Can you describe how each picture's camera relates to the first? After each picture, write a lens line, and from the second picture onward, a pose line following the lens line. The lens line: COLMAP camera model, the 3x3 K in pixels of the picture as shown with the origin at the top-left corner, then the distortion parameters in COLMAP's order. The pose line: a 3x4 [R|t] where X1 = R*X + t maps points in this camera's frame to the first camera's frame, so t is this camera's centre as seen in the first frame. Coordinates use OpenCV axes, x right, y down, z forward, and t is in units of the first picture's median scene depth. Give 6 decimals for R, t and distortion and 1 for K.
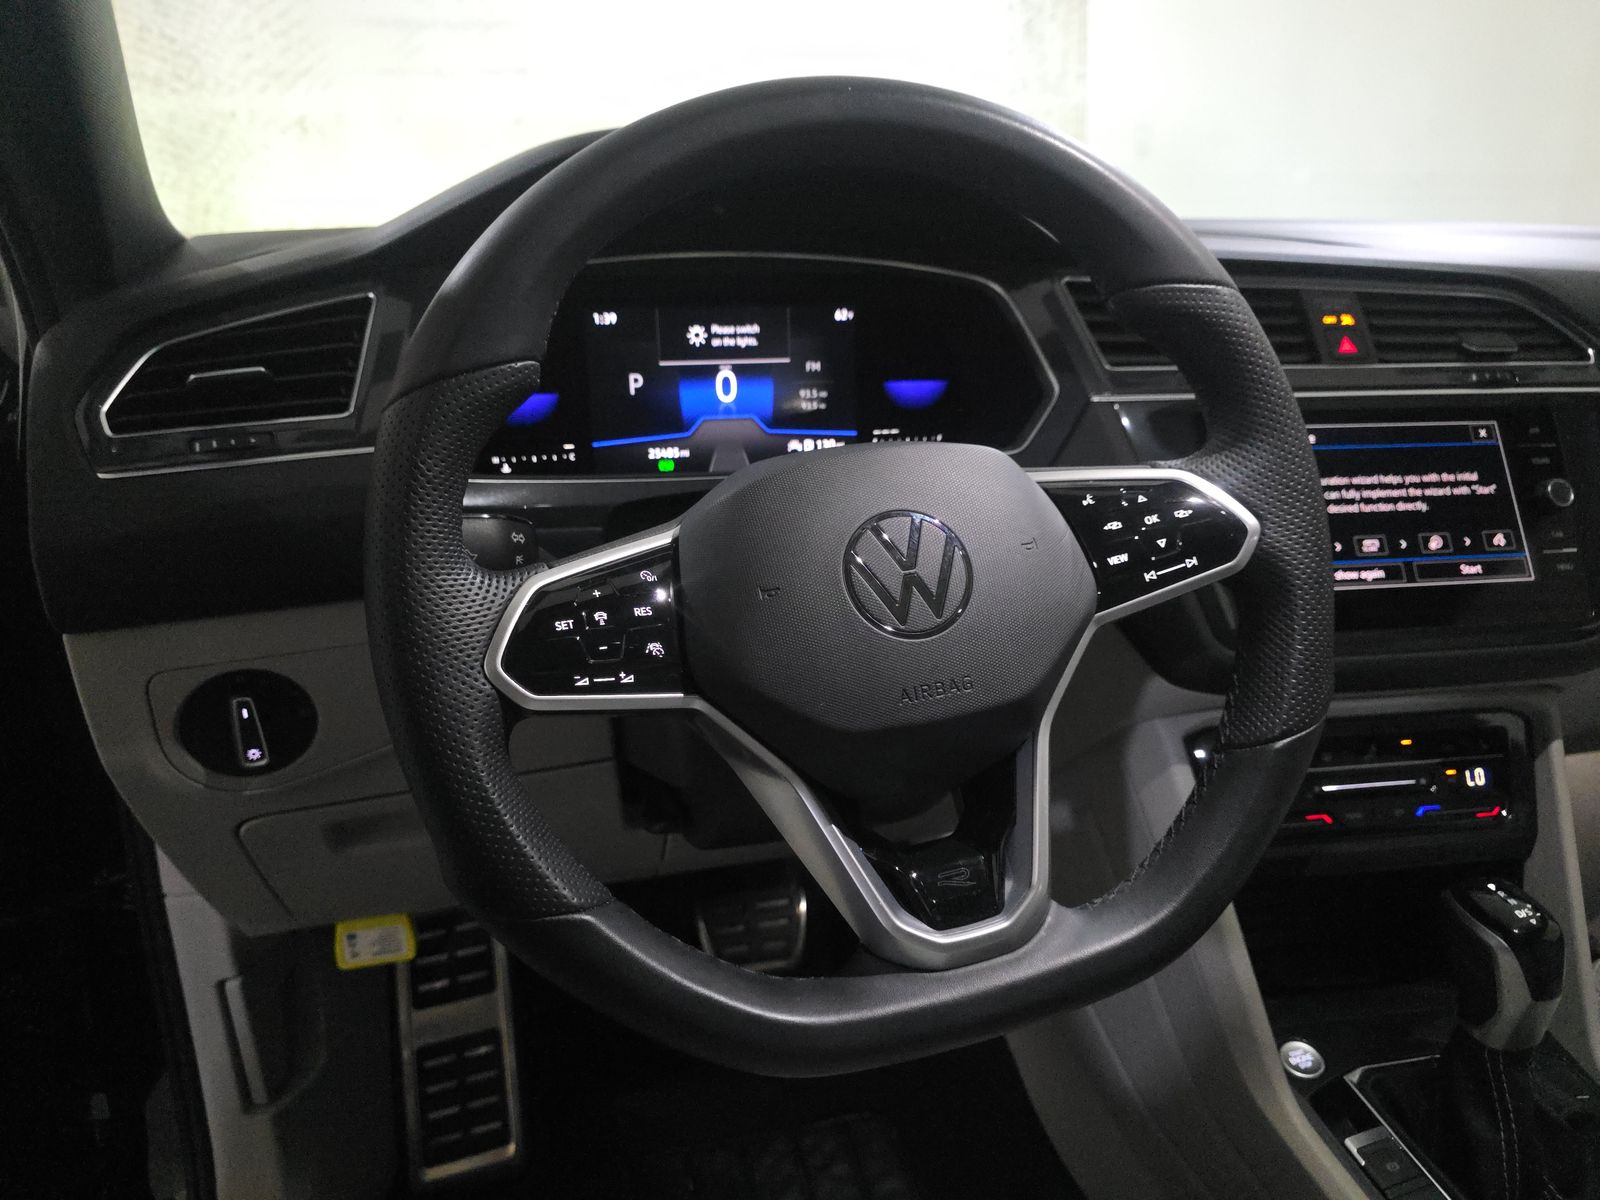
lens RADIAL K [[1095.0, 0, 792.4], [0, 1095.0, 606.0], [0, 0, 1]] dist [0.046176, -0.041825]
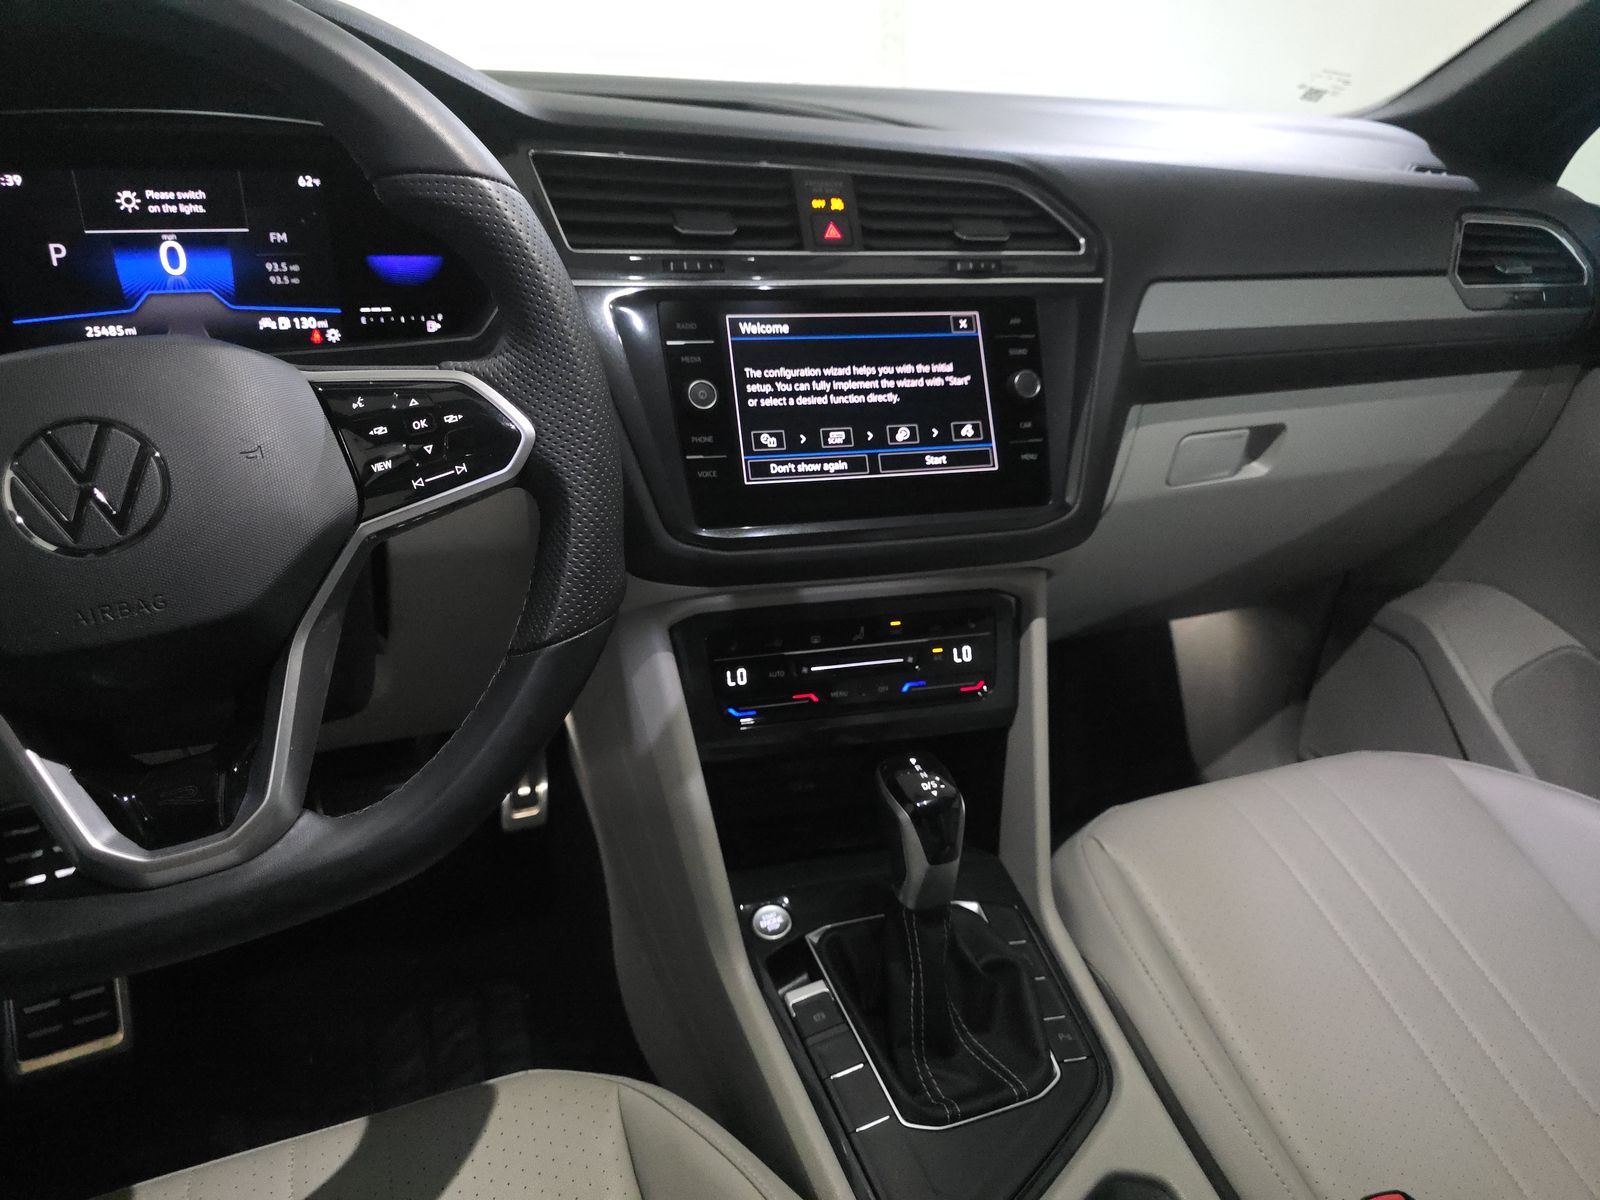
lens RADIAL K [[1095.0, 0, 816.0], [0, 1095.0, 596.2], [0, 0, 1]] dist [0.046176, -0.041825]
pose [[0.993025, -0.017560, 0.116593, 0.366842], [0.003399, 0.992701, 0.120555, -0.029354], [-0.117859, -0.119318, 0.985836, -0.013125]]
